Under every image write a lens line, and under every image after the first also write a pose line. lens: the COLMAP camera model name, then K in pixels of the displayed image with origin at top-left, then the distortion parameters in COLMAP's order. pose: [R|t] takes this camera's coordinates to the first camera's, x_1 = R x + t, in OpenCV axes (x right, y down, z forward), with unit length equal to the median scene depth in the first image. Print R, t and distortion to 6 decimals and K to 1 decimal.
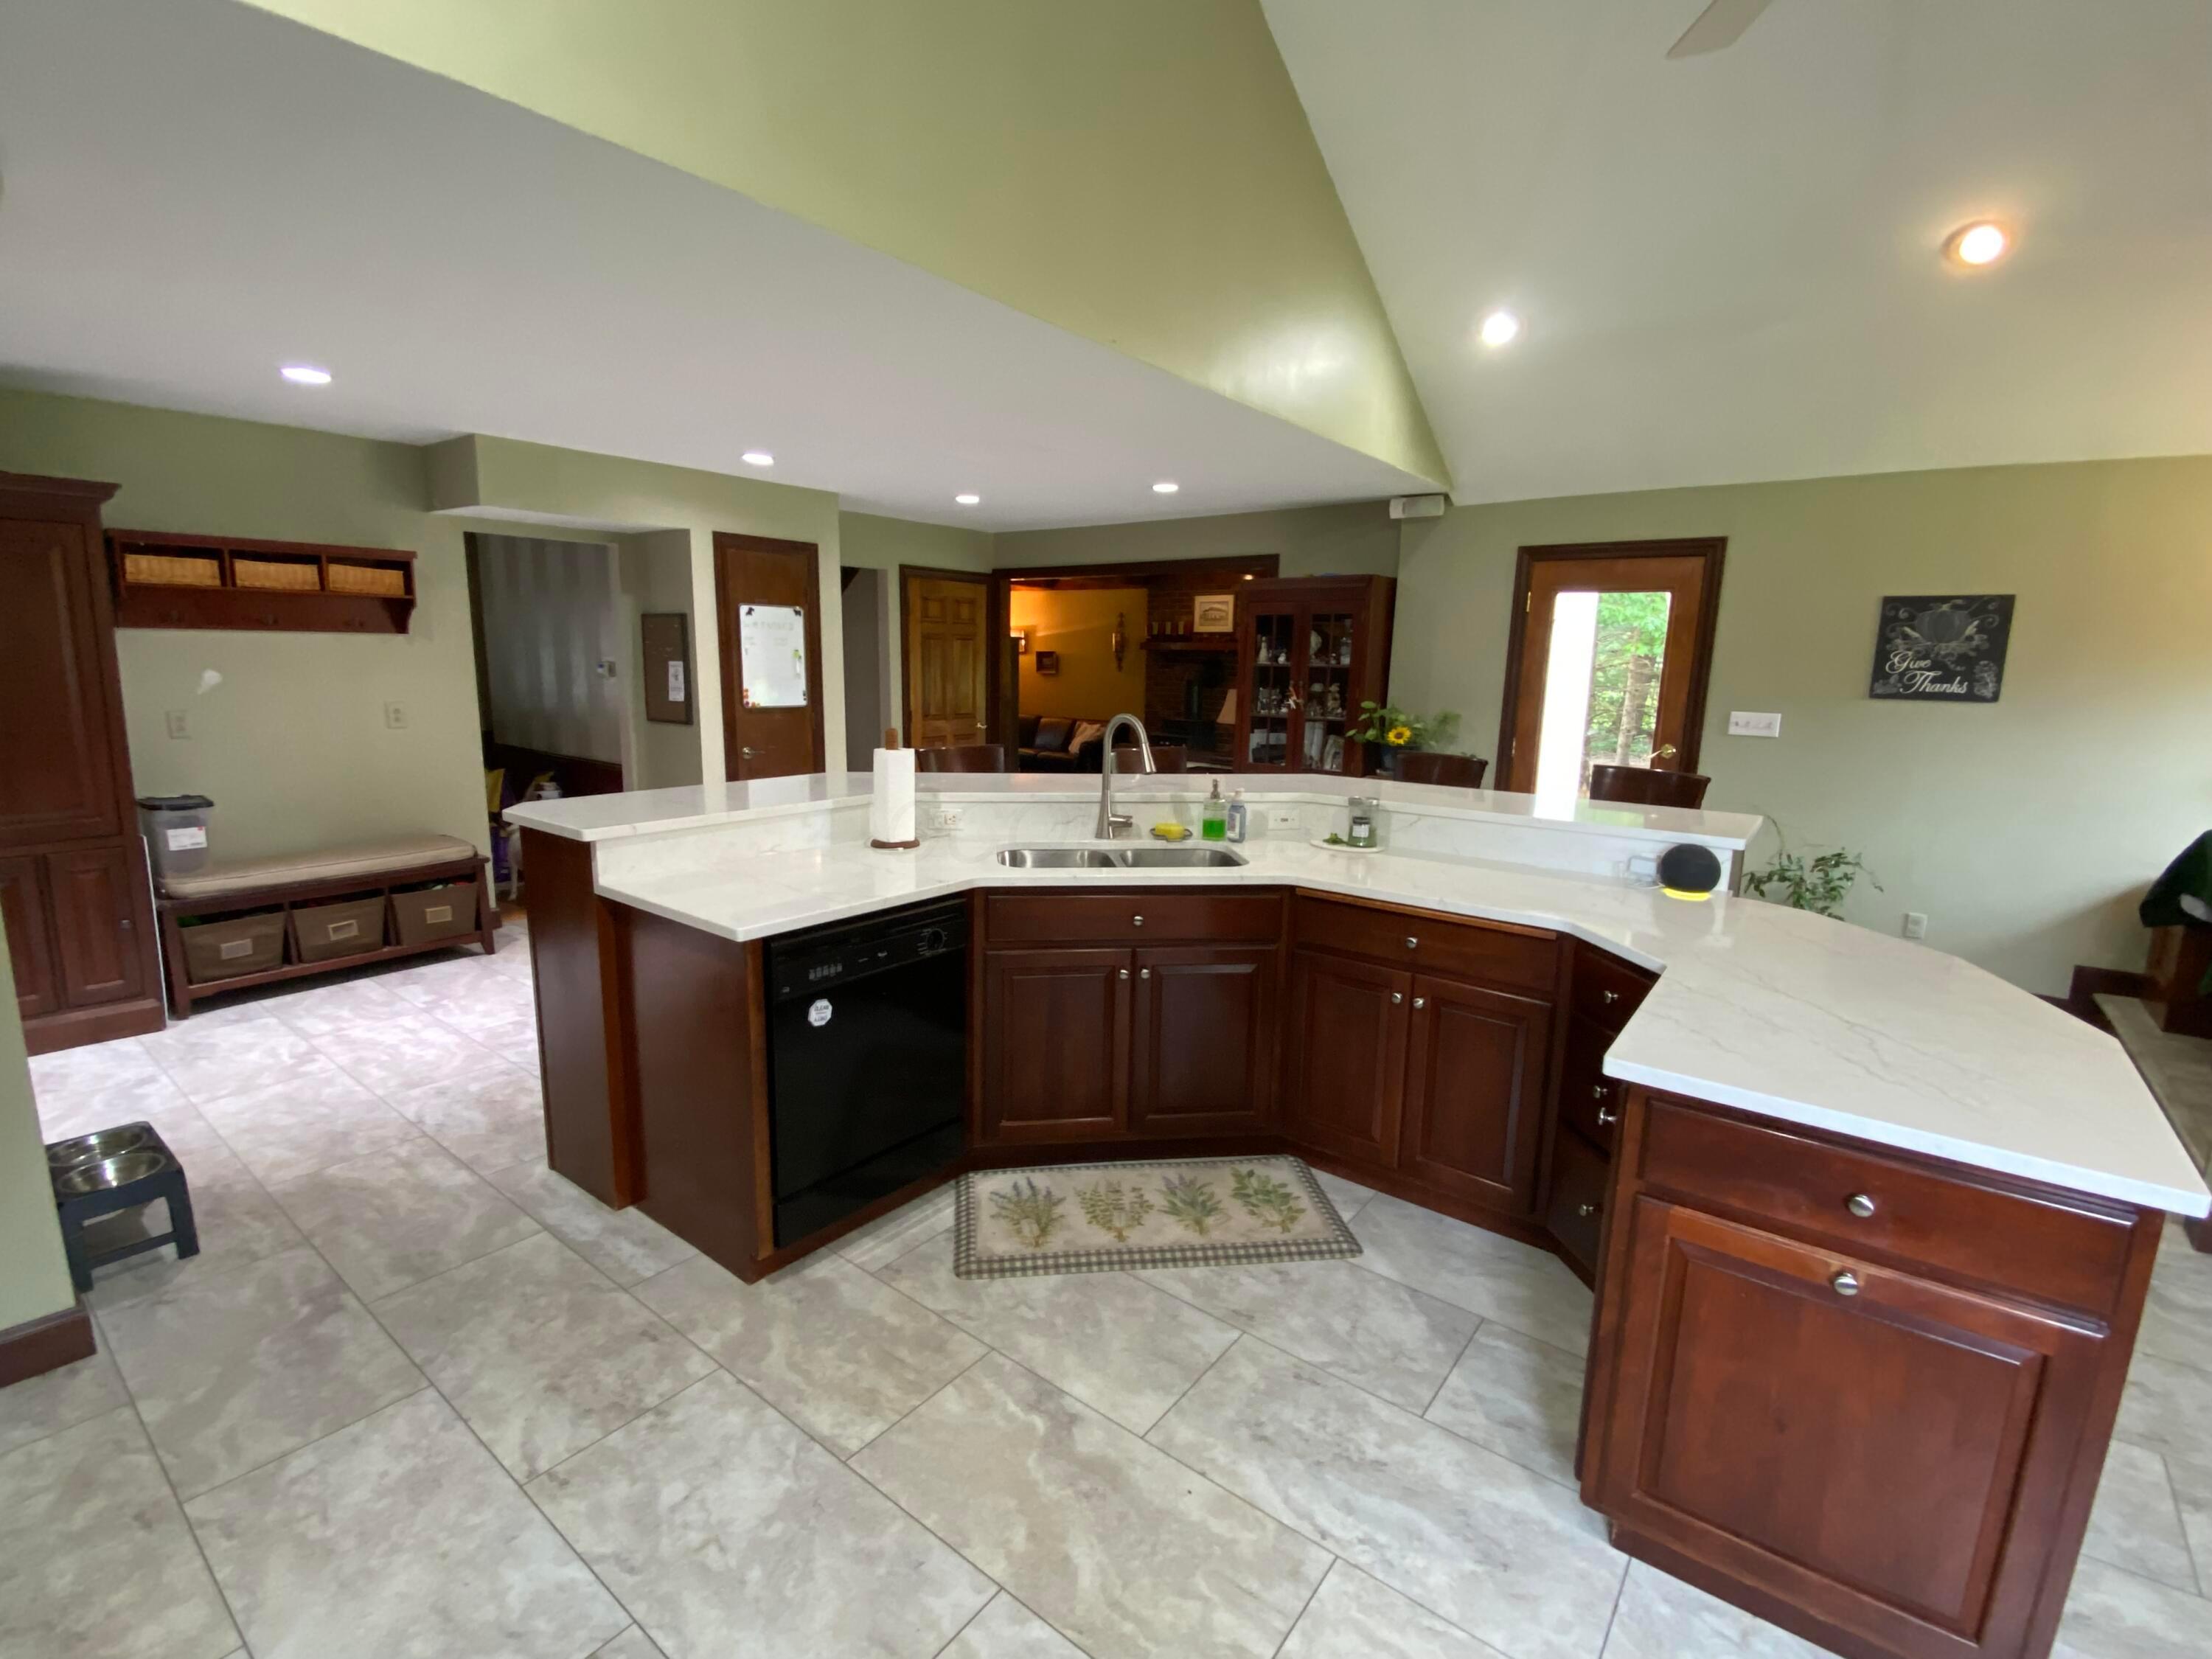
lens RADIAL K [[997.7, 0, 1104.1], [0, 997.7, 835.0], [0, 0, 1]] dist [0.004255, -0.001609]
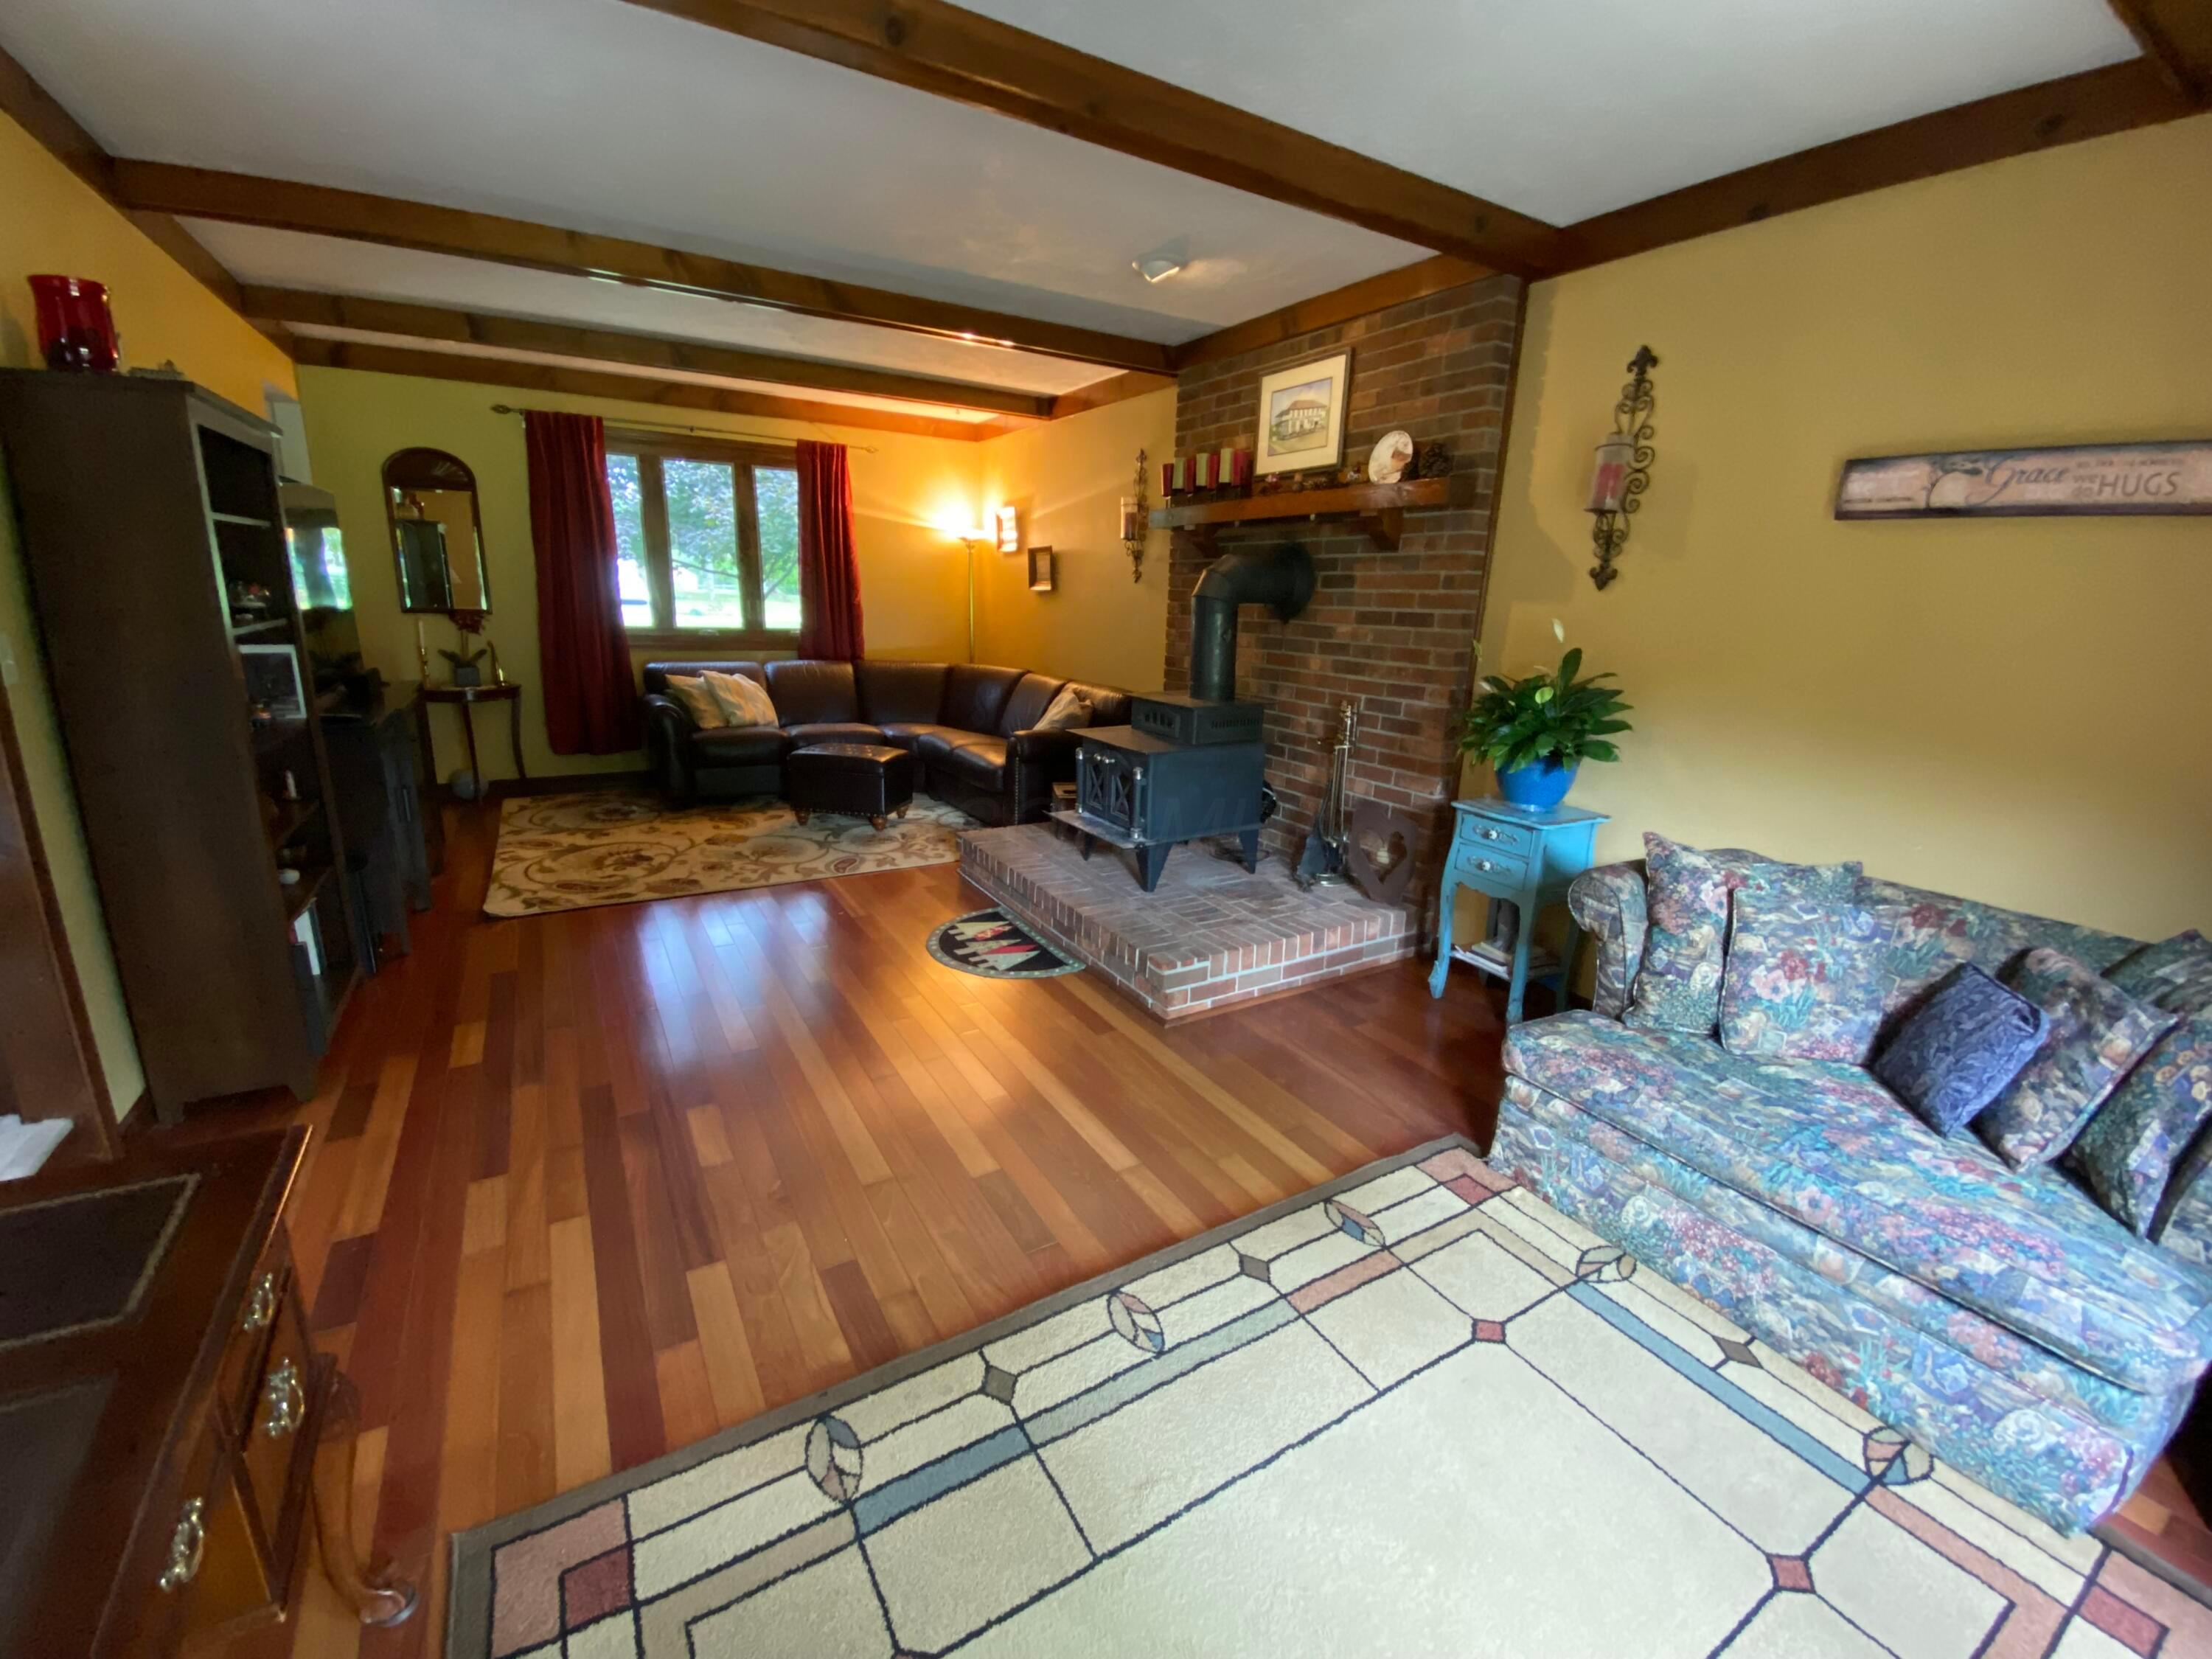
lens RADIAL K [[908.8, 0, 1098.2], [0, 908.8, 846.6], [0, 0, 1]] dist [0.009817, -0.011707]
pose [[0.931558, 0.108027, -0.347174, 0.171931], [-0.078090, 0.992005, 0.099138, -0.085885], [0.355108, -0.065242, 0.932546, 0.621510]]
